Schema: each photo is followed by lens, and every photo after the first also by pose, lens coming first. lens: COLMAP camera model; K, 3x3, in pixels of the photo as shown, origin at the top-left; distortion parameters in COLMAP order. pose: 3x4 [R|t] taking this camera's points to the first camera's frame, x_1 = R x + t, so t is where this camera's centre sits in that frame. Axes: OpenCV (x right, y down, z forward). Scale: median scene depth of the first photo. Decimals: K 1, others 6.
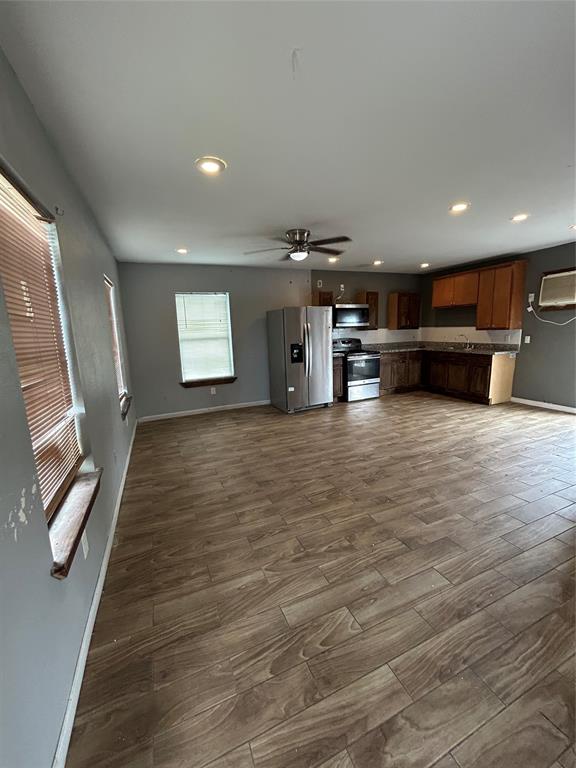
lens RADIAL K [[309.1, 0, 287.1], [0, 309.1, 382.7], [0, 0, 1]] dist [-0.002079, 0.000132]
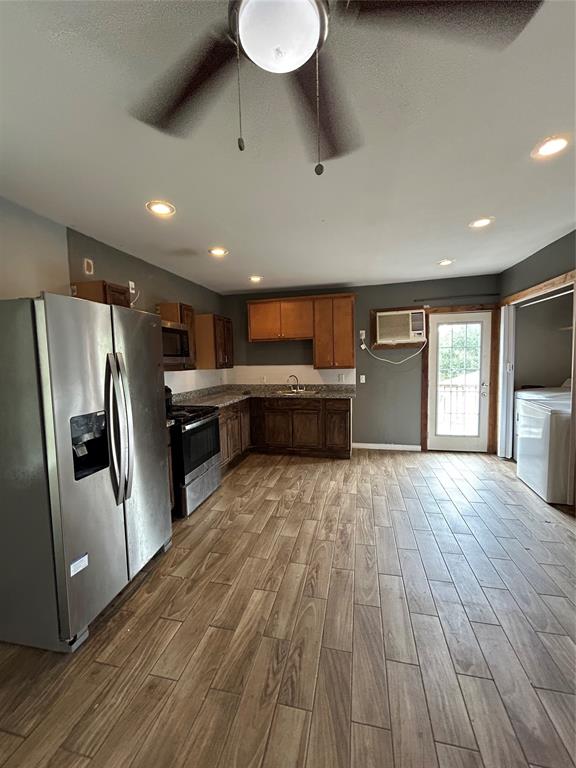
lens RADIAL K [[309.1, 0, 287.1], [0, 309.1, 382.7], [0, 0, 1]] dist [-0.002079, 0.000132]
pose [[0.595897, -0.040042, 0.802062, -0.100434], [0.139502, 0.988733, -0.054282, -0.110933], [-0.790851, 0.144236, 0.594769, 0.635716]]
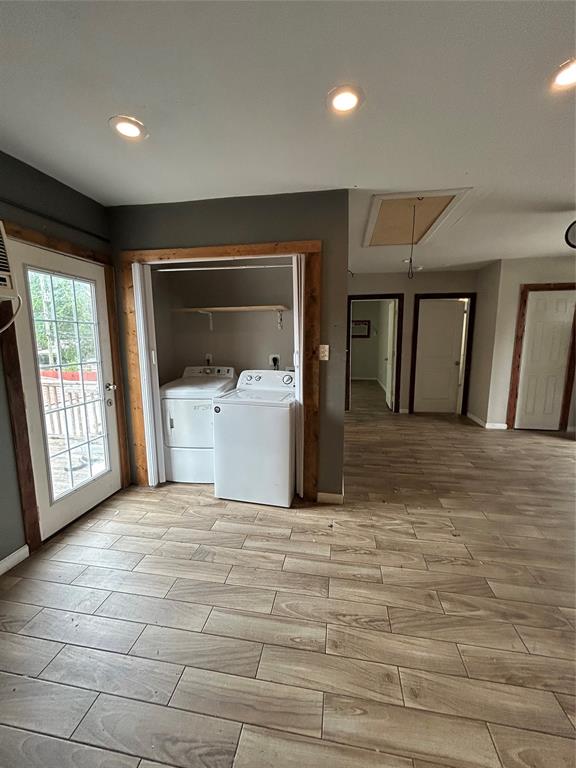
lens RADIAL K [[309.1, 0, 287.1], [0, 309.1, 382.7], [0, 0, 1]] dist [-0.002079, 0.000132]
pose [[-0.837212, -0.038629, 0.545513, 0.366961], [0.126282, 0.956888, 0.261569, -0.181587], [-0.532099, 0.287877, -0.796240, 0.968433]]
